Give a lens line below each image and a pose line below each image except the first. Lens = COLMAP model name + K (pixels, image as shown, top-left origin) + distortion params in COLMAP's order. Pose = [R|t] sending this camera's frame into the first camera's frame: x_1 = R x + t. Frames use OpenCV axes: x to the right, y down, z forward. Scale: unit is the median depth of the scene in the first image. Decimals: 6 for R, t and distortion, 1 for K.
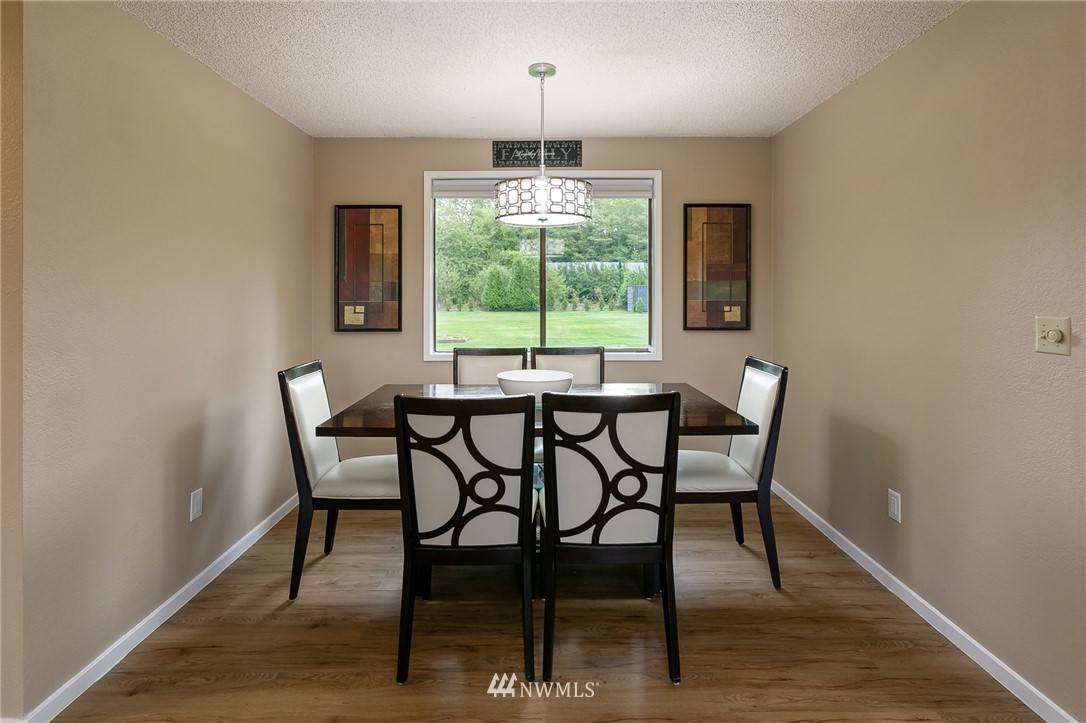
lens RADIAL K [[551.7, 0, 542.2], [0, 551.7, 300.4], [0, 0, 1]] dist [0.000955, 0.000171]
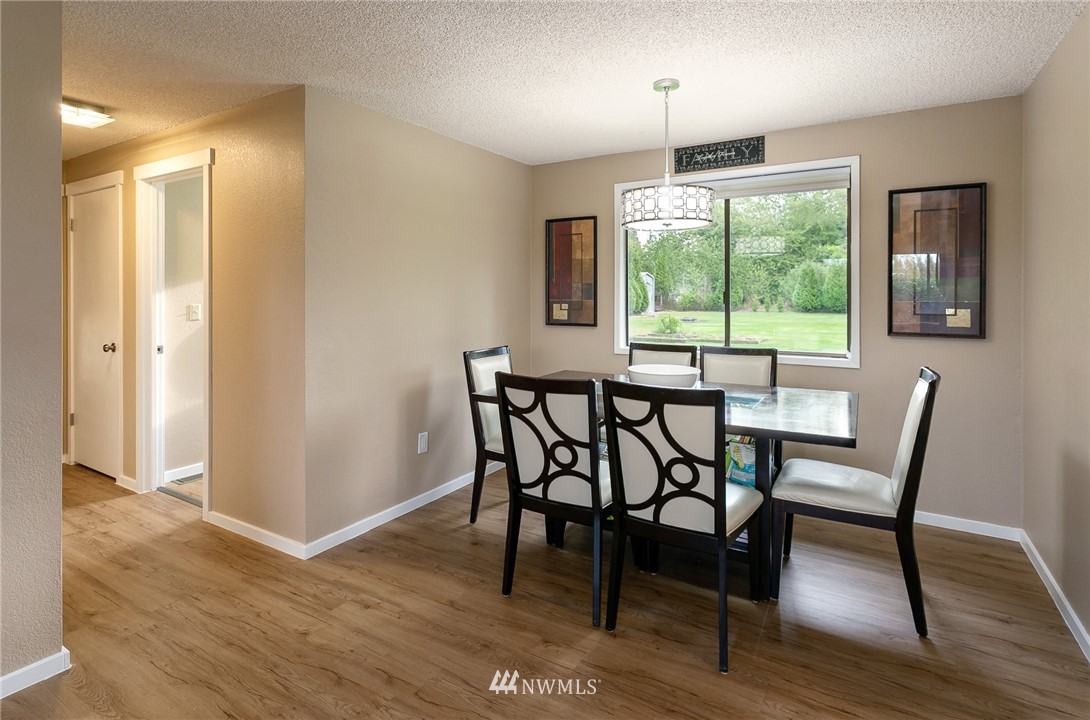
lens RADIAL K [[543.2, 0, 544.3], [0, 543.2, 303.7], [0, 0, 1]] dist [0.000823, 0.001085]
pose [[0.856014, 0.010285, -0.516851, 0.254854], [-0.006745, 0.999939, 0.008726, -0.000227], [0.516909, -0.003983, 0.856031, -0.019911]]
